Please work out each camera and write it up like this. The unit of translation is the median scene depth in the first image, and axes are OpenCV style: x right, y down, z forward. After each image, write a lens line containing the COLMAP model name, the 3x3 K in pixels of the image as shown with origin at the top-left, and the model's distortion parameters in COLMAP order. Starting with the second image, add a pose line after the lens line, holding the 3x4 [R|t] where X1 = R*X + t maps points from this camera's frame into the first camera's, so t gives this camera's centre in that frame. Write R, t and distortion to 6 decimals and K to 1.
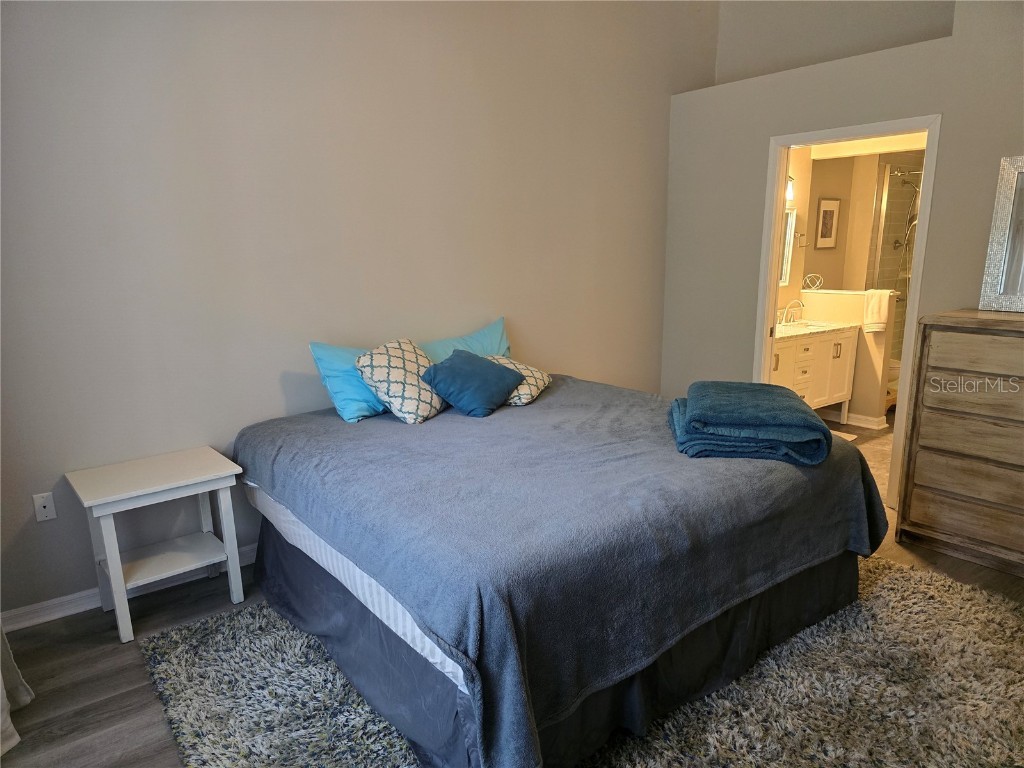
lens RADIAL K [[701.5, 0, 524.8], [0, 701.5, 396.1], [0, 0, 1]] dist [0.069235, -0.051045]
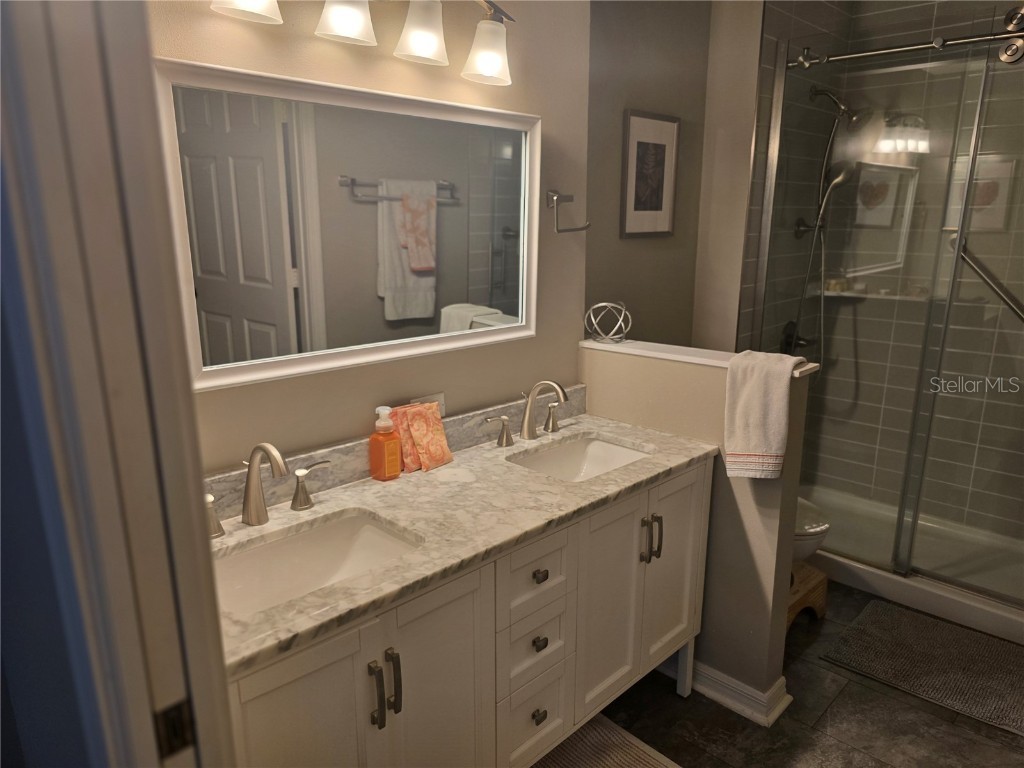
lens RADIAL K [[701.5, 0, 524.8], [0, 701.5, 396.1], [0, 0, 1]] dist [0.069235, -0.051045]
pose [[0.991627, -0.021690, 0.127300, 0.318569], [0.018039, 0.999394, 0.029761, -0.135332], [-0.127869, -0.027215, 0.991418, 0.634271]]
